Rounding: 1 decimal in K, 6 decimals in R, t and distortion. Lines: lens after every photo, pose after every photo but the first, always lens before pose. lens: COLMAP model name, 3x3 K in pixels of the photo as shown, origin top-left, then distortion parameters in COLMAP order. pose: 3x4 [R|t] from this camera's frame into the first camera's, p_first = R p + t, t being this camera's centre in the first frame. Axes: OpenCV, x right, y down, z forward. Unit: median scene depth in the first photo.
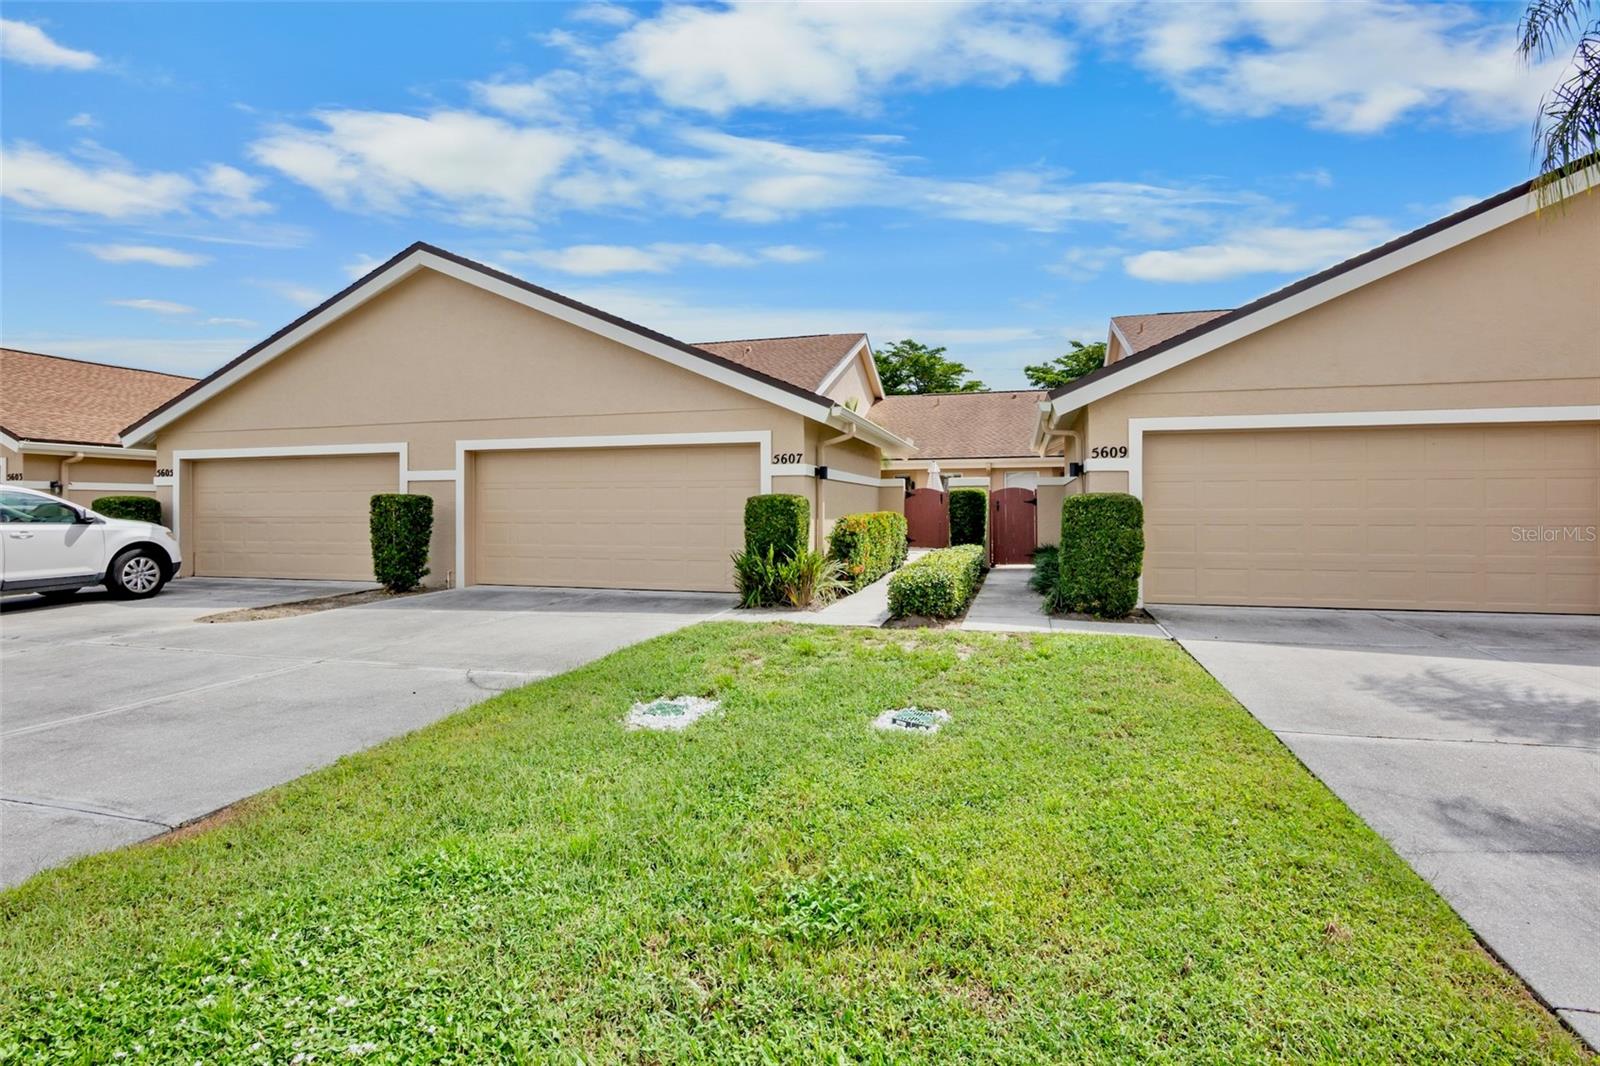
lens RADIAL K [[784.8, 0, 799.6], [0, 784.8, 525.7], [0, 0, 1]] dist [-0.006442, -0.000980]
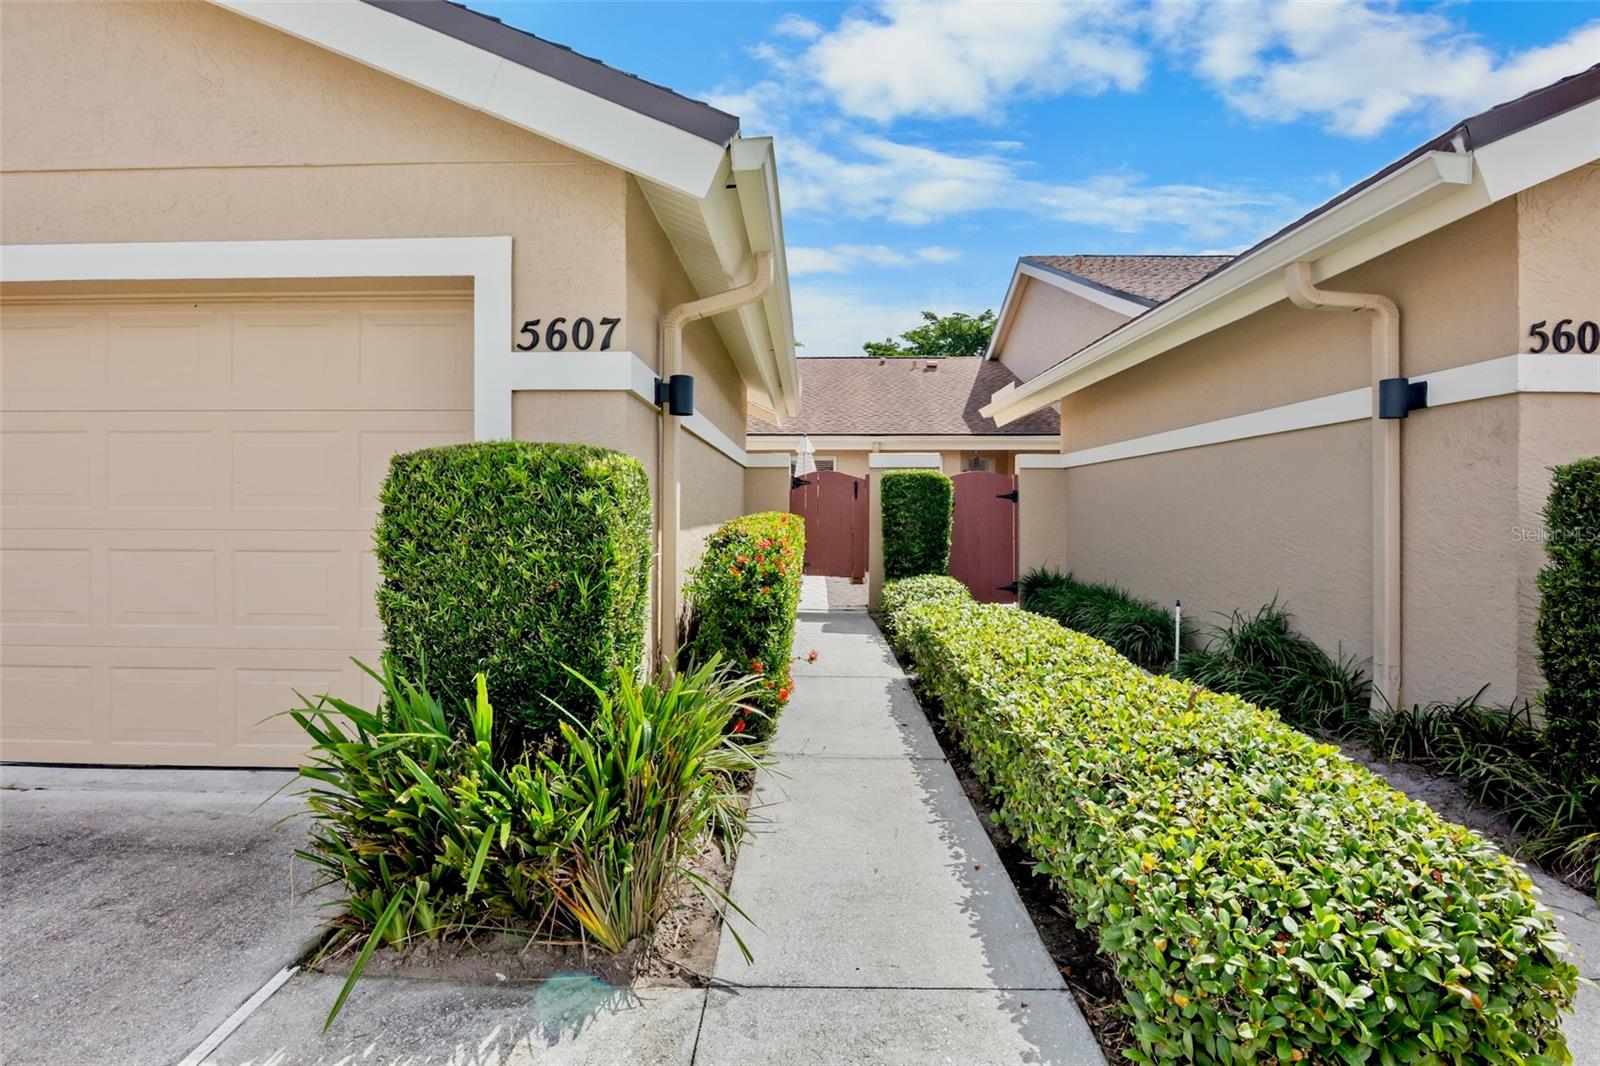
lens RADIAL K [[784.8, 0, 792.7], [0, 784.8, 524.7], [0, 0, 1]] dist [-0.006442, -0.000980]
pose [[0.967954, 0.000169, 0.251129, -0.007749], [0.000429, 0.999997, -0.002327, -0.012414], [-0.251129, 0.002360, 0.967951, 0.700337]]
